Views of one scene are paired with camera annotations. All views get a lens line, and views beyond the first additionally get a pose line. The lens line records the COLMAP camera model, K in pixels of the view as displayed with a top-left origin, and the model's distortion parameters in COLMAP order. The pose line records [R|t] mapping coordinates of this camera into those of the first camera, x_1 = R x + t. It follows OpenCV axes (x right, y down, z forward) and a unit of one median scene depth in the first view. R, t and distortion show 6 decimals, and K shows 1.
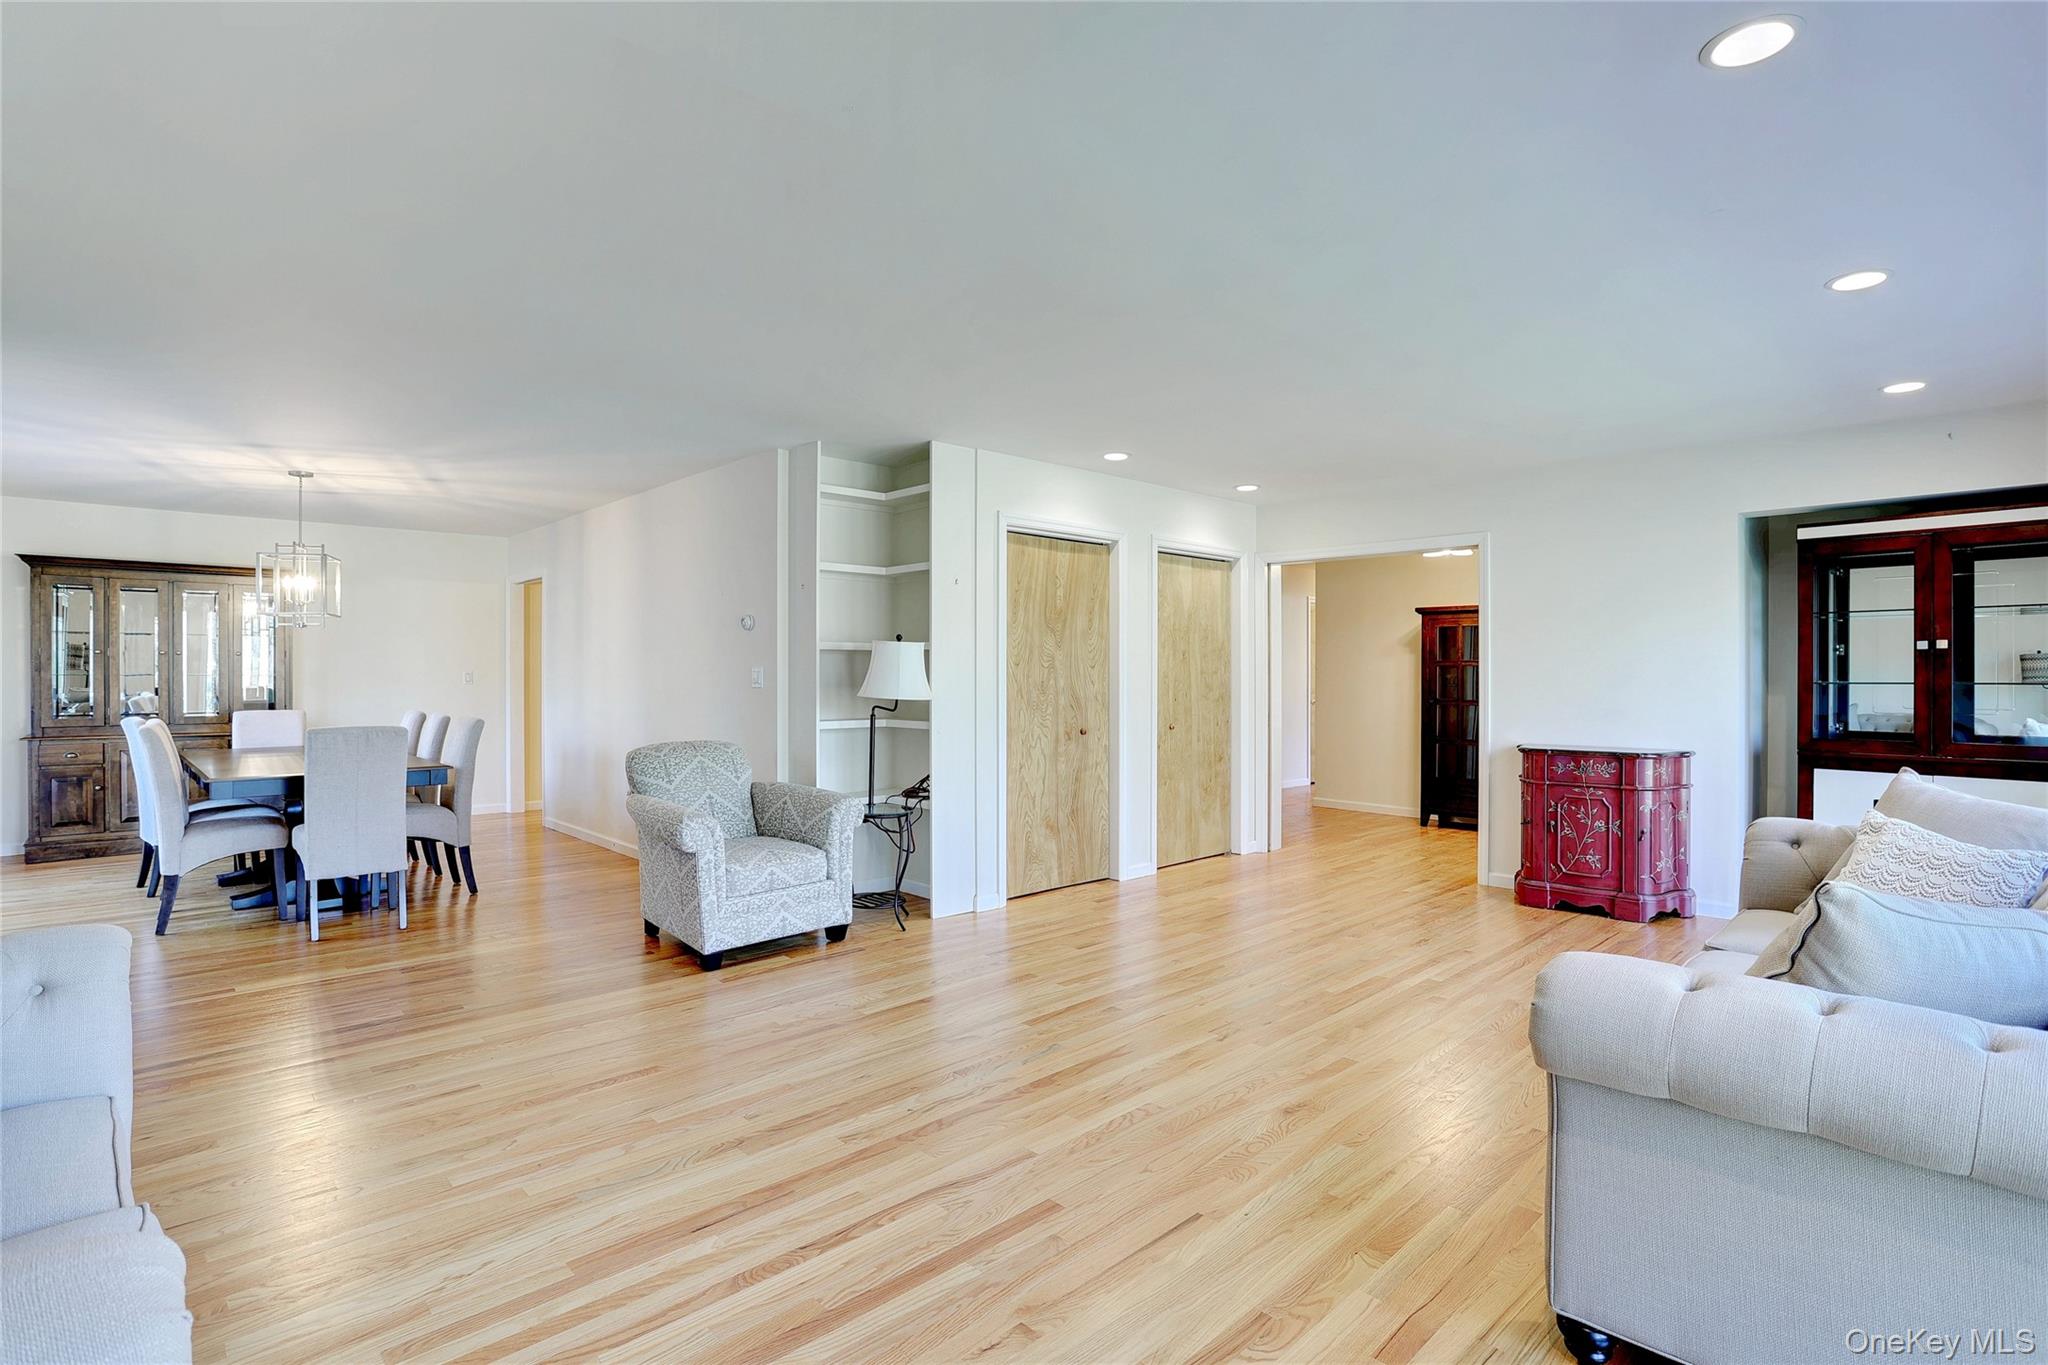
lens RADIAL K [[990.9, 0, 1024.0], [0, 990.9, 682.5], [0, 0, 1]] dist [-0.077237, 0.033106]
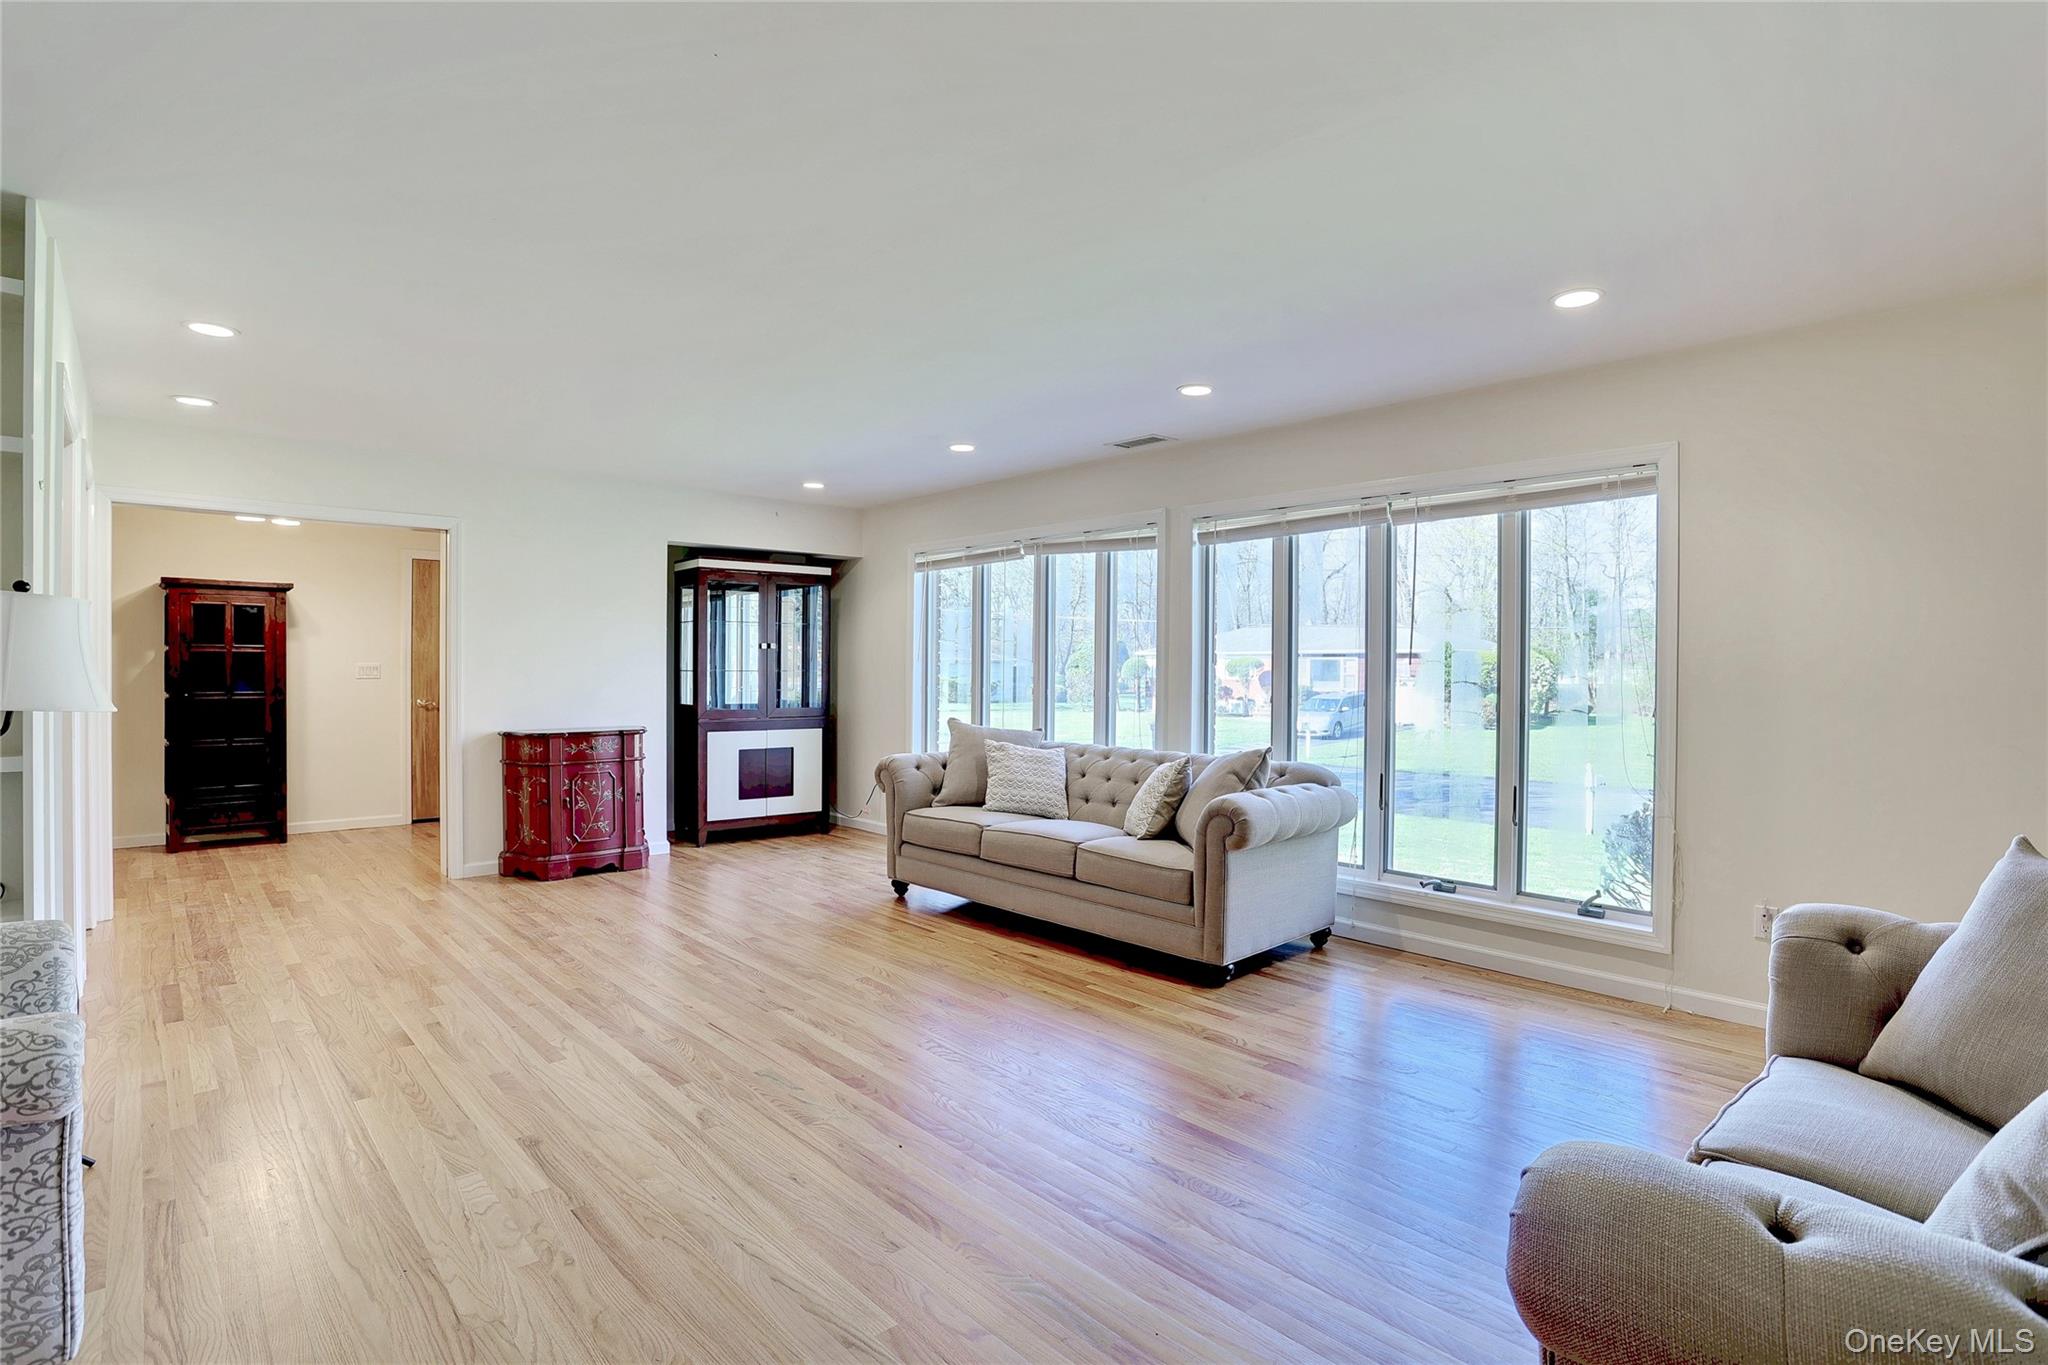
lens RADIAL K [[990.9, 0, 1024.0], [0, 990.9, 682.5], [0, 0, 1]] dist [-0.077237, 0.033106]
pose [[0.022445, -0.017408, 0.999597, -0.567509], [0.001313, 0.999848, 0.017383, -0.006076], [-0.999747, 0.000923, 0.022464, 0.481100]]
